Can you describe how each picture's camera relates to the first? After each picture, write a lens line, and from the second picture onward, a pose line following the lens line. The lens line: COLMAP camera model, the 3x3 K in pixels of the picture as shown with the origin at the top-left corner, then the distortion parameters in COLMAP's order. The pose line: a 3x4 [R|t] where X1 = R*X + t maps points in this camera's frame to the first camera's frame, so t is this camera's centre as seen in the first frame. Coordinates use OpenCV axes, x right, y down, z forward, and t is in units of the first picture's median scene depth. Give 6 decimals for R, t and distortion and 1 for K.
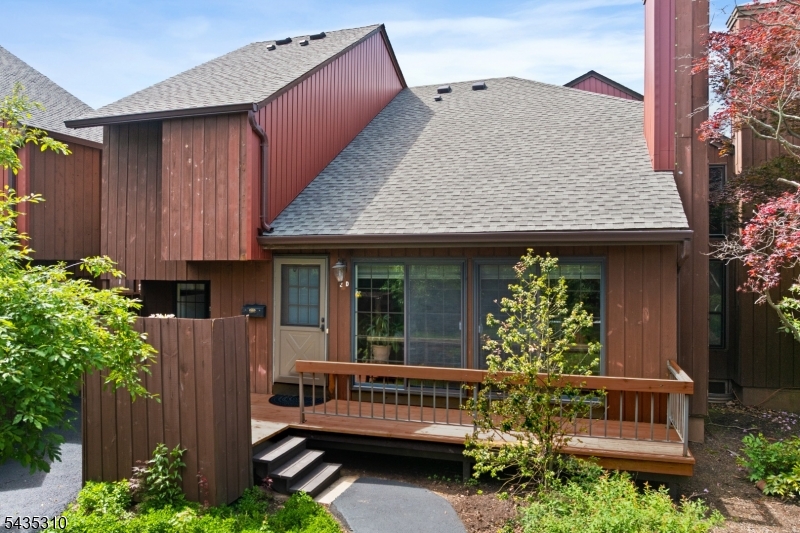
lens RADIAL K [[565.5, 0, 400.8], [0, 565.5, 266.4], [0, 0, 1]] dist [0.000872, 0.000067]
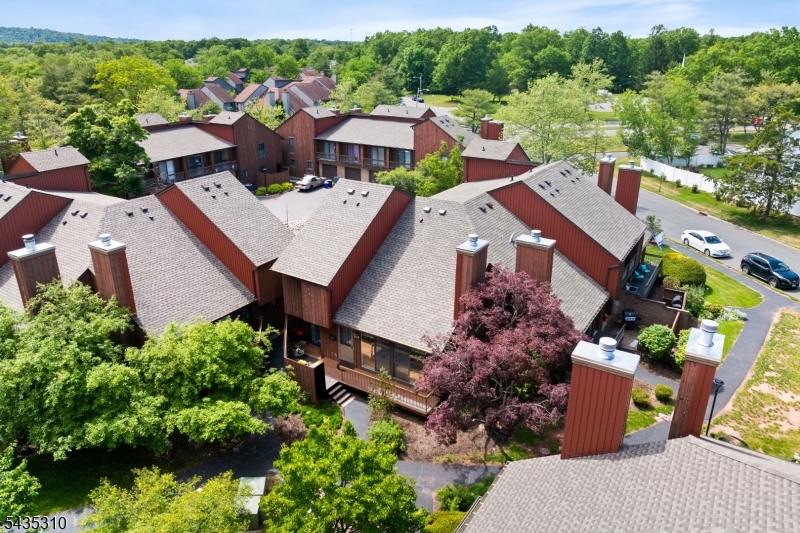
lens RADIAL K [[565.5, 0, 400.2], [0, 565.5, 266.6], [0, 0, 1]] dist [0.000872, 0.000067]
pose [[0.964495, 0.090337, -0.248172, 1.044856], [0.004609, 0.933780, 0.357817, -1.746858], [0.264062, -0.346256, 0.900210, -1.958994]]
